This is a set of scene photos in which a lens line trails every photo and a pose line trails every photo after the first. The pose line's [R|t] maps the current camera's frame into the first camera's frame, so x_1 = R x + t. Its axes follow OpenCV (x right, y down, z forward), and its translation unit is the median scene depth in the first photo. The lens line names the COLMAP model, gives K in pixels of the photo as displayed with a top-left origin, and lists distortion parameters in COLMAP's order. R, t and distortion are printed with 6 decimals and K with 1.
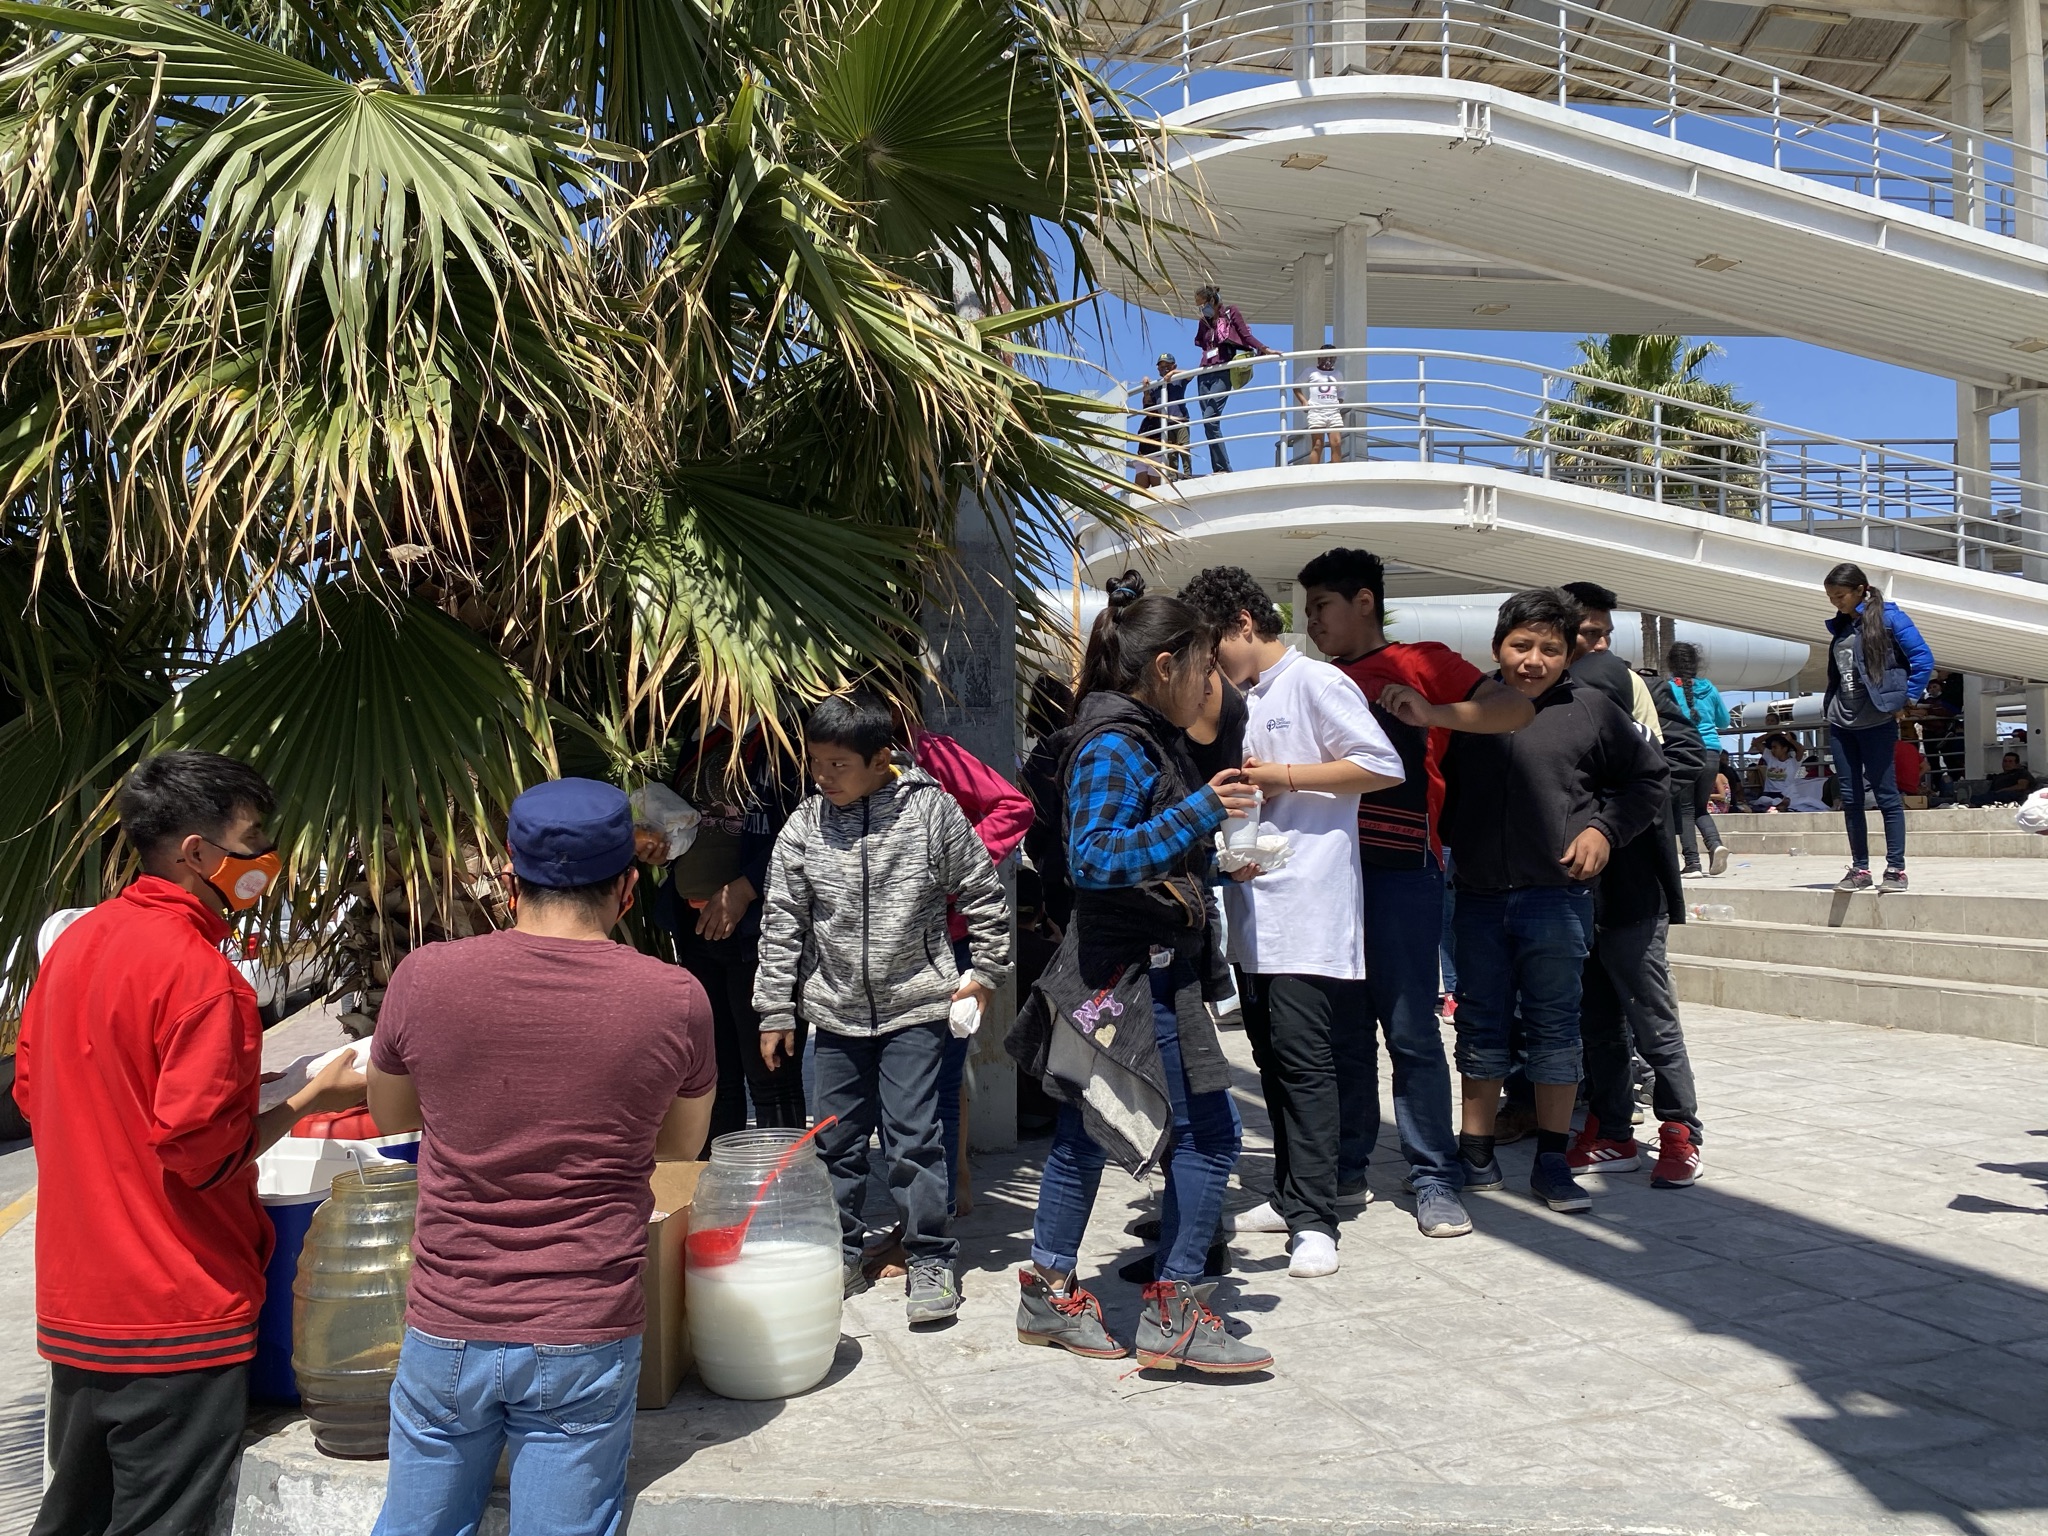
lens RADIAL K [[1541.6, 0, 1024.0], [0, 1541.6, 768.0], [0, 0, 1]] dist [0.002976, 0.003322]
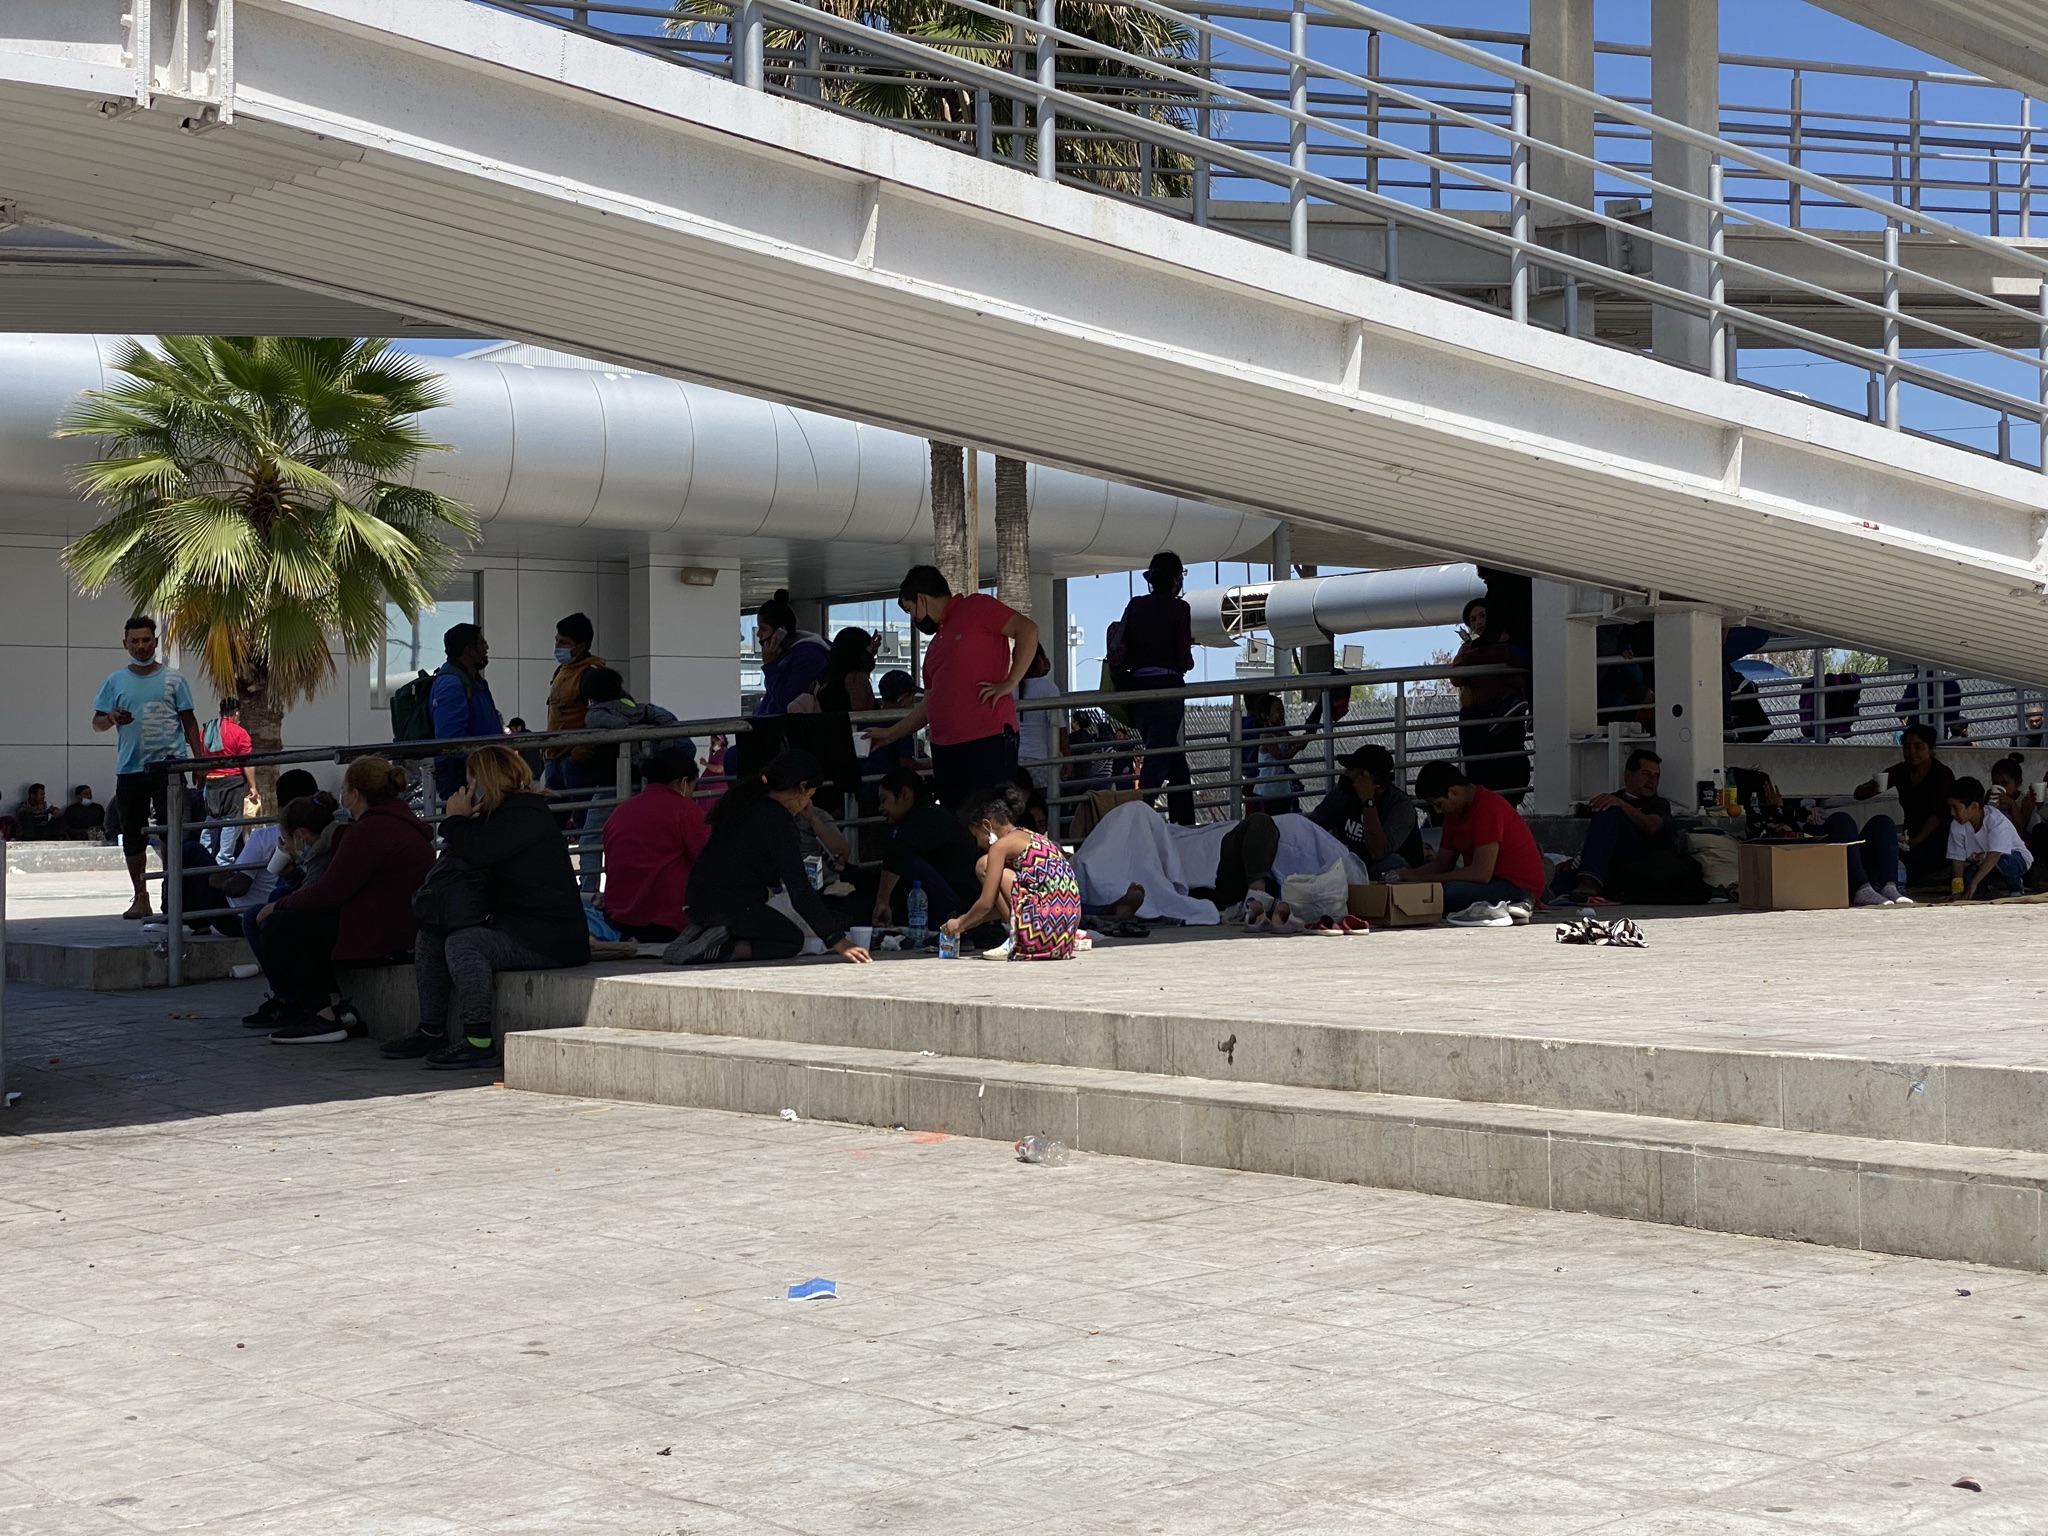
lens RADIAL K [[3047.0, 0, 1024.0], [0, 3047.0, 768.0], [0, 0, 1]] dist [0.106399, -0.001332]
pose [[0.931587, -0.004839, 0.363486, 0.203149], [-0.004963, 0.999649, 0.026029, -0.035355], [-0.363484, -0.026053, 0.931236, 0.312282]]
